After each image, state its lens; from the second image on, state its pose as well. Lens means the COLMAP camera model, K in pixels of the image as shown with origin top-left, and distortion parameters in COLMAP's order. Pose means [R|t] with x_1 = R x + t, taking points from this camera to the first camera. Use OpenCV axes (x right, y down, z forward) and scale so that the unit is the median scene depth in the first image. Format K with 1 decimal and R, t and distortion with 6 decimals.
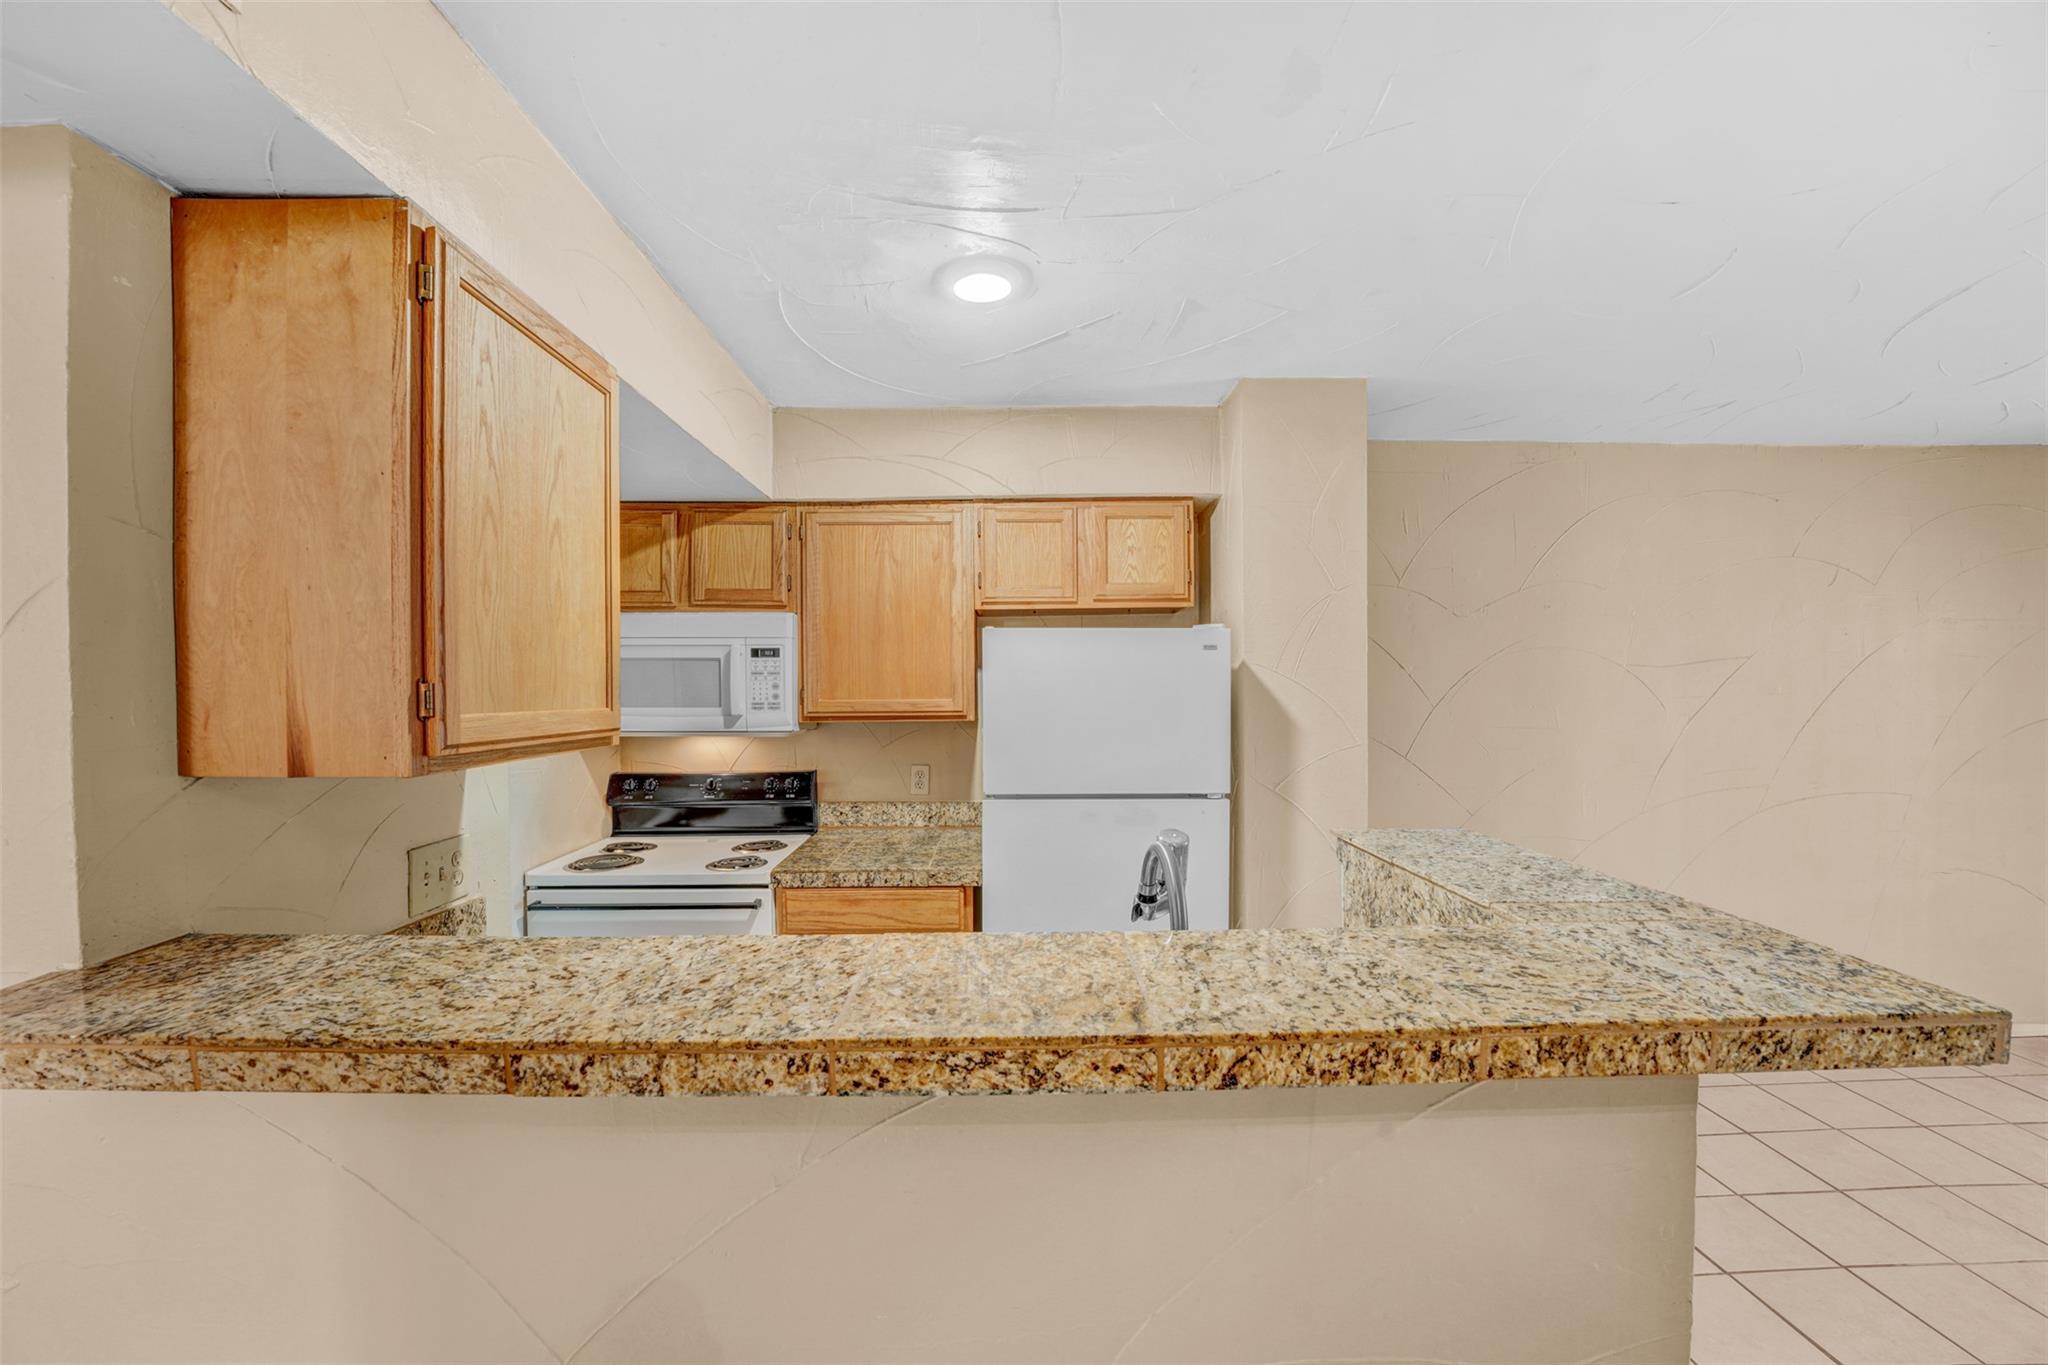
lens RADIAL K [[839.3, 0, 1028.5], [0, 839.3, 694.7], [0, 0, 1]] dist [-0.029071, 0.002060]
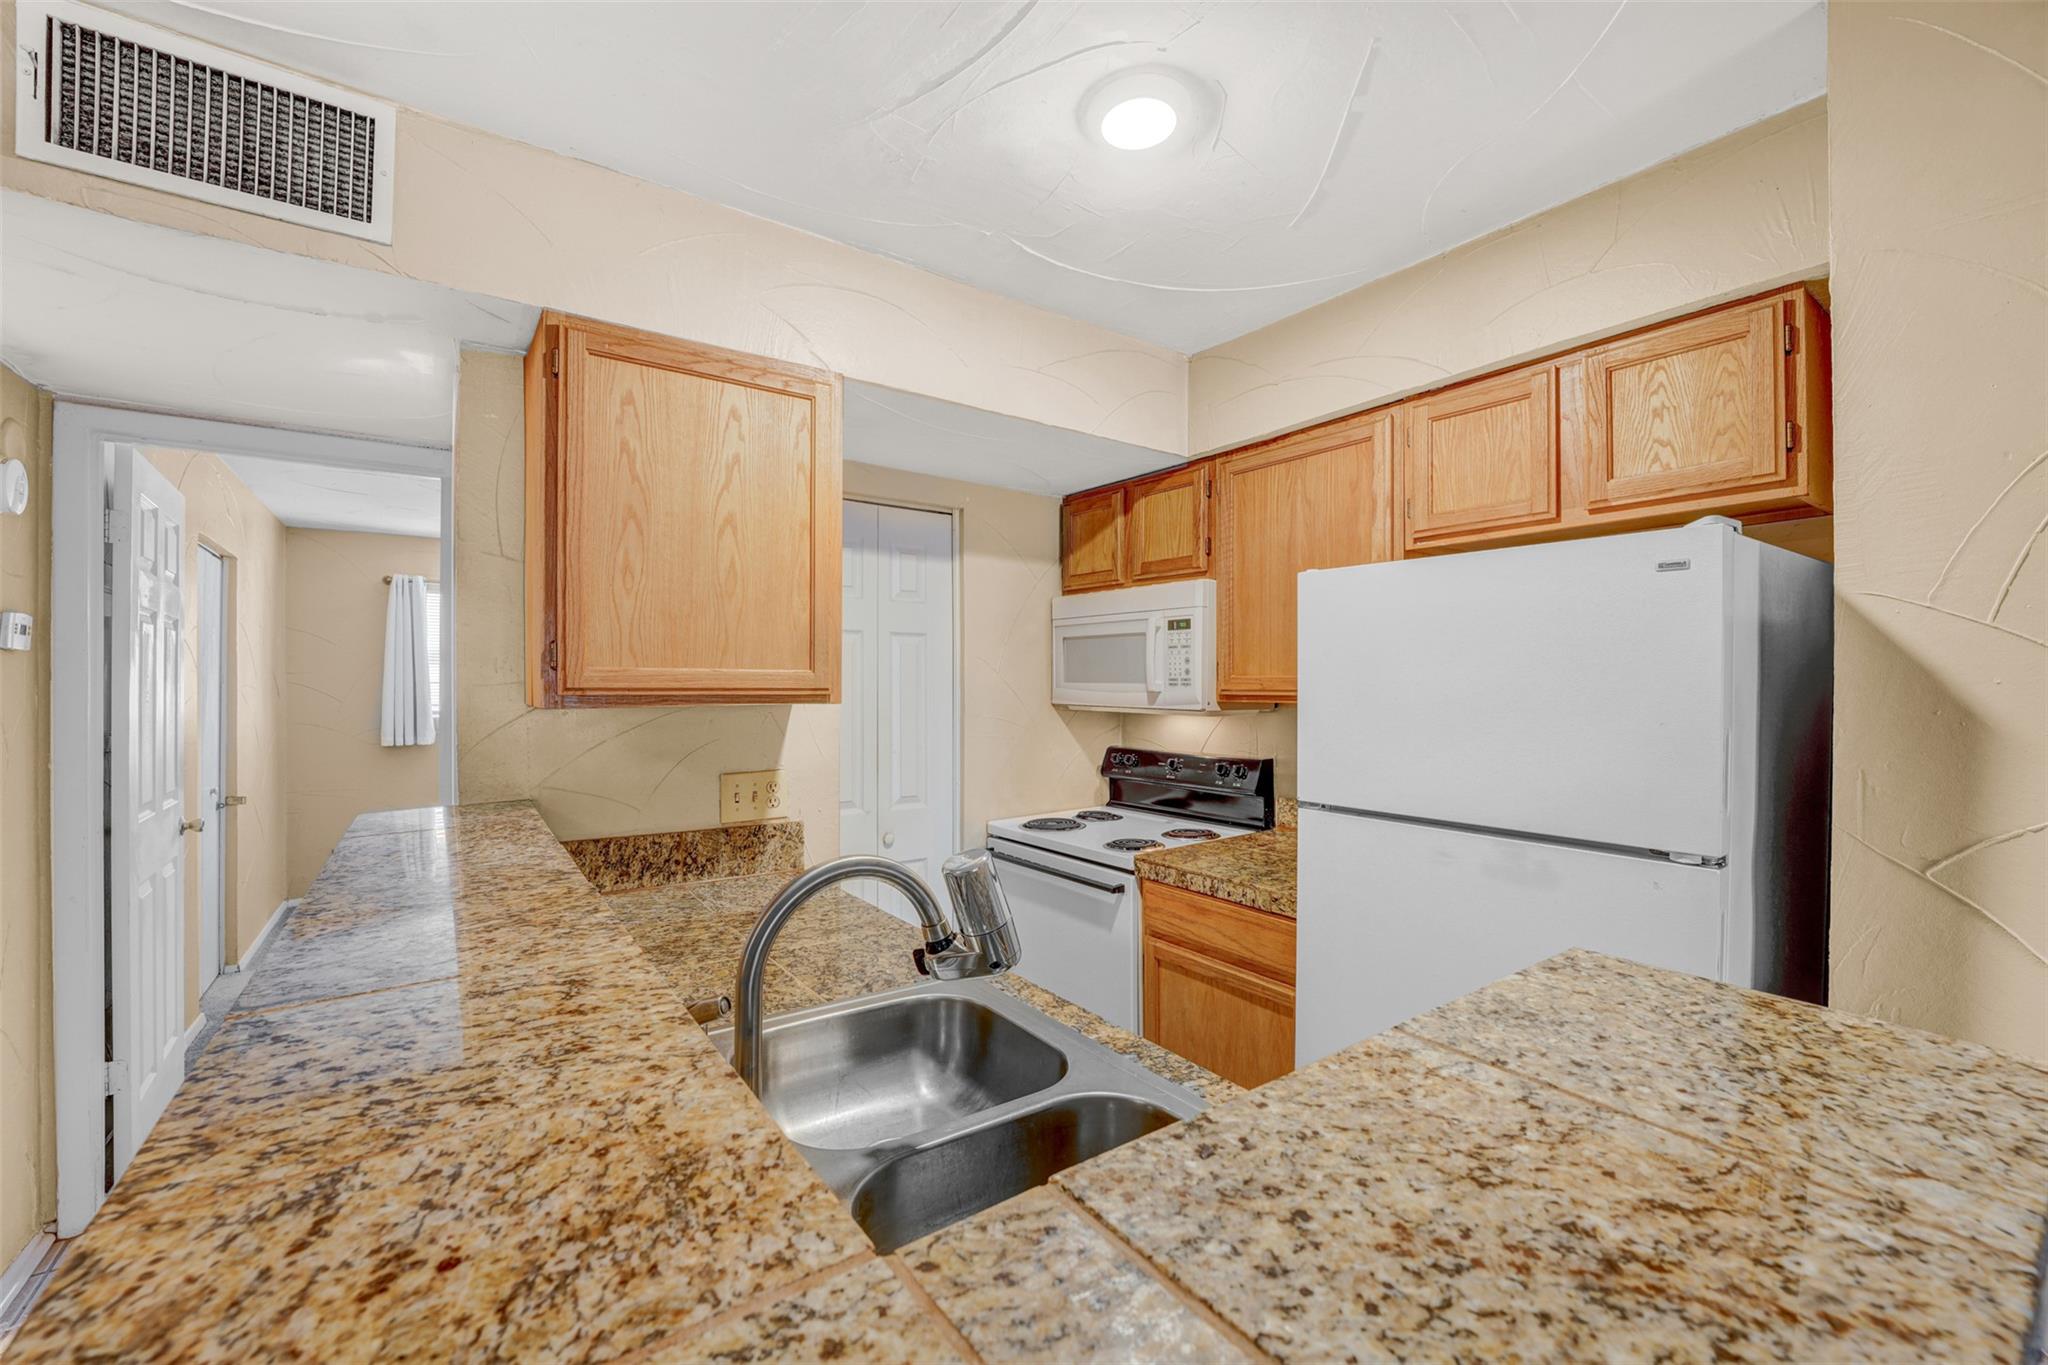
lens RADIAL K [[839.3, 0, 1021.0], [0, 839.3, 688.8], [0, 0, 1]] dist [-0.029071, 0.002060]
pose [[0.562305, 0.011442, -0.826851, 0.353891], [-0.012645, 0.999906, 0.005237, 0.018106], [0.826833, 0.007511, 0.562397, 0.334620]]
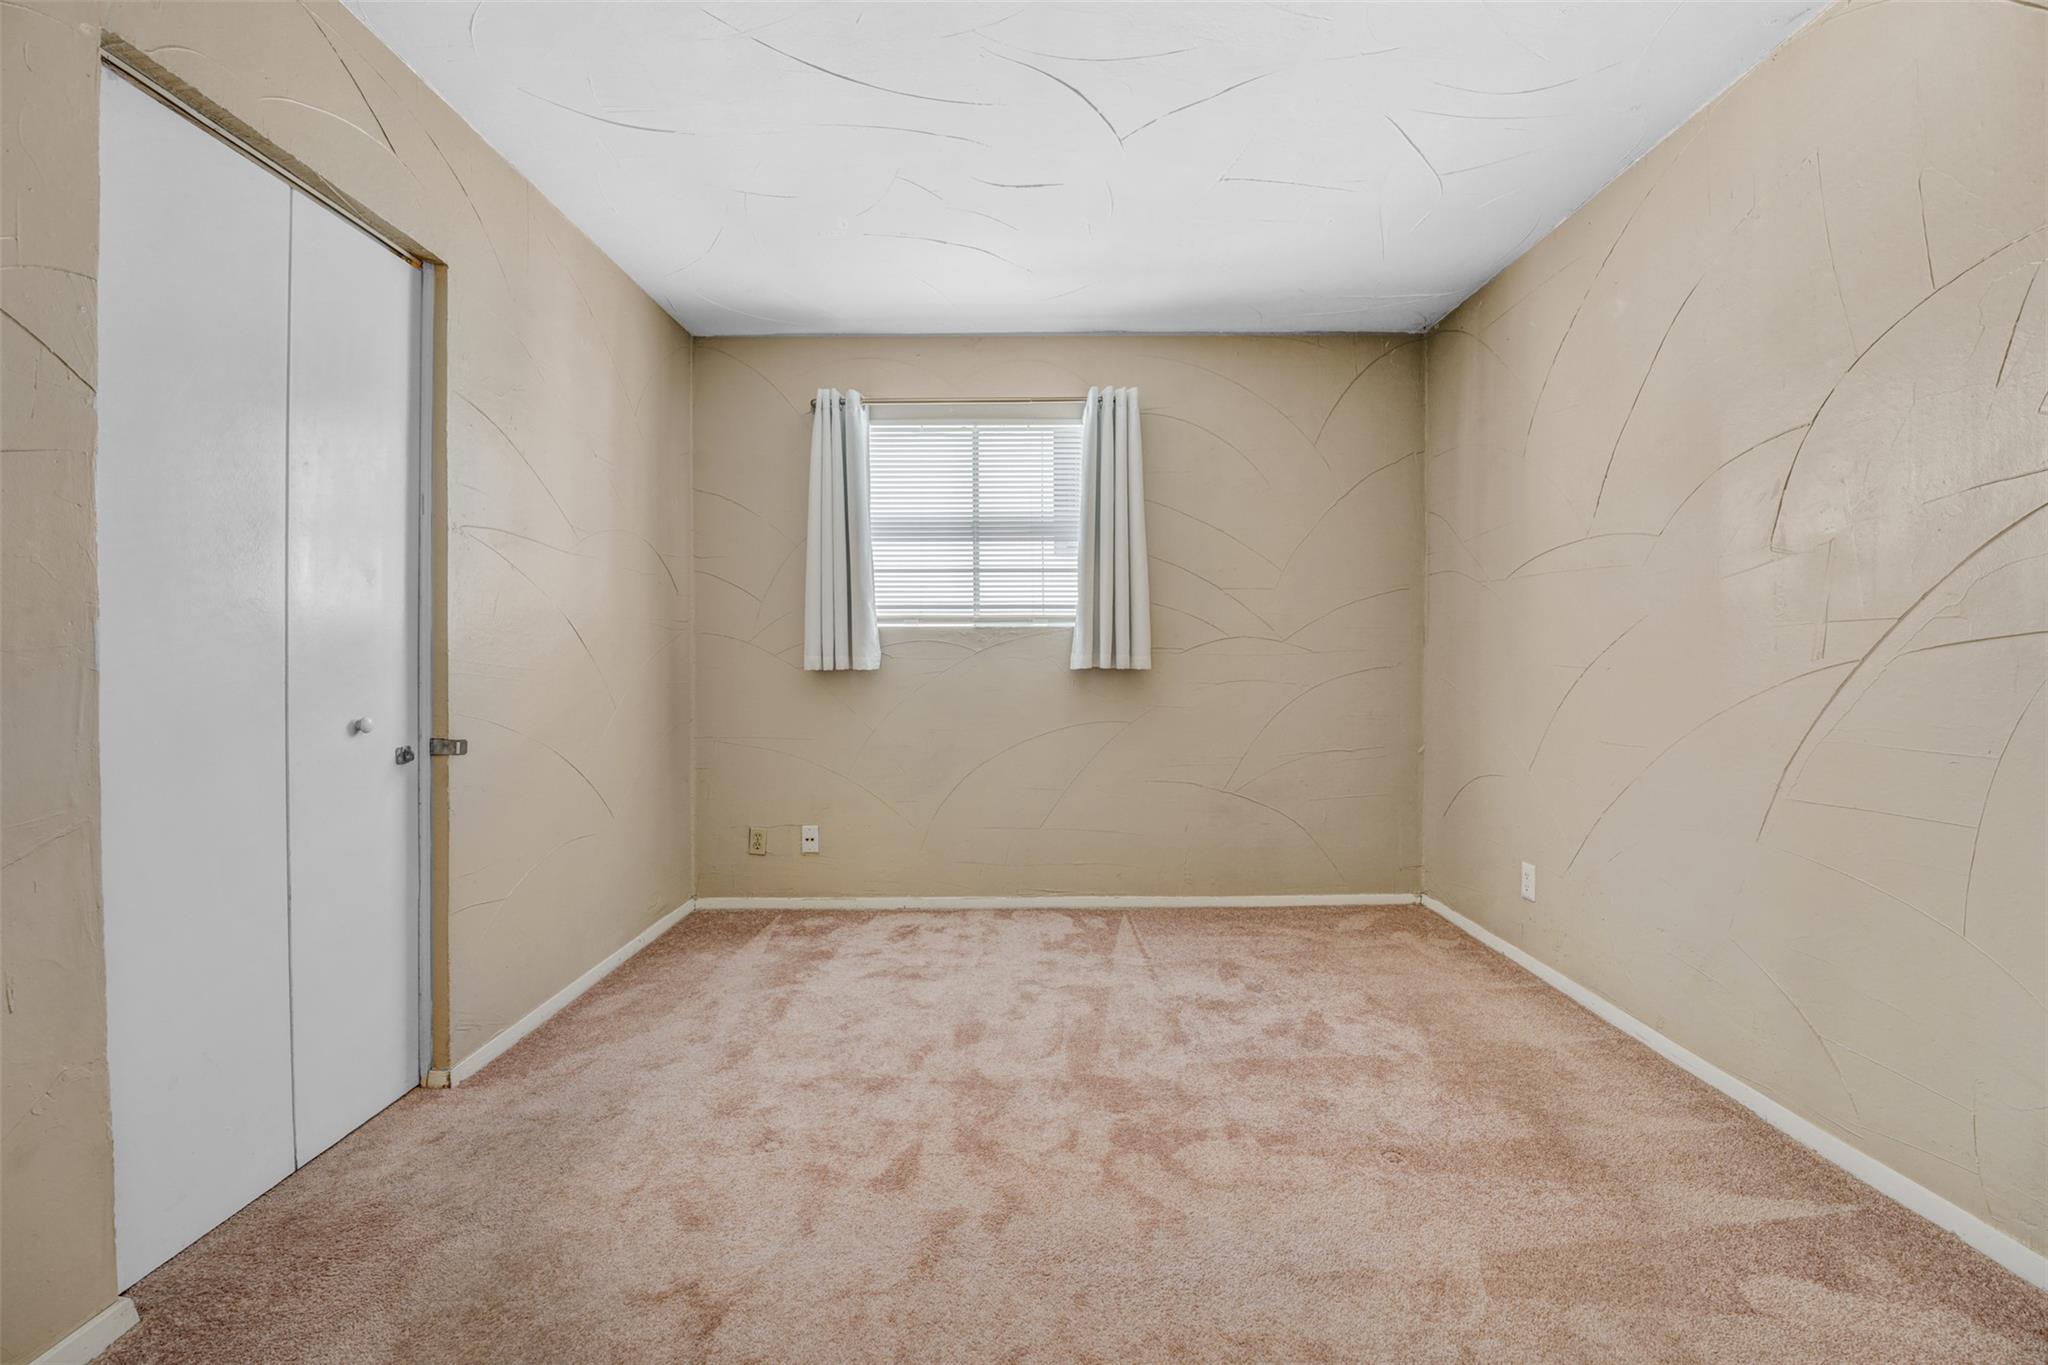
lens RADIAL K [[839.3, 0, 1011.0], [0, 839.3, 664.7], [0, 0, 1]] dist [-0.029071, 0.002060]
pose [[-0.024691, 0.022937, -0.999432, -0.872613], [-0.008041, 0.999700, 0.023142, 0.142395], [0.999663, 0.008608, -0.024499, 0.514184]]
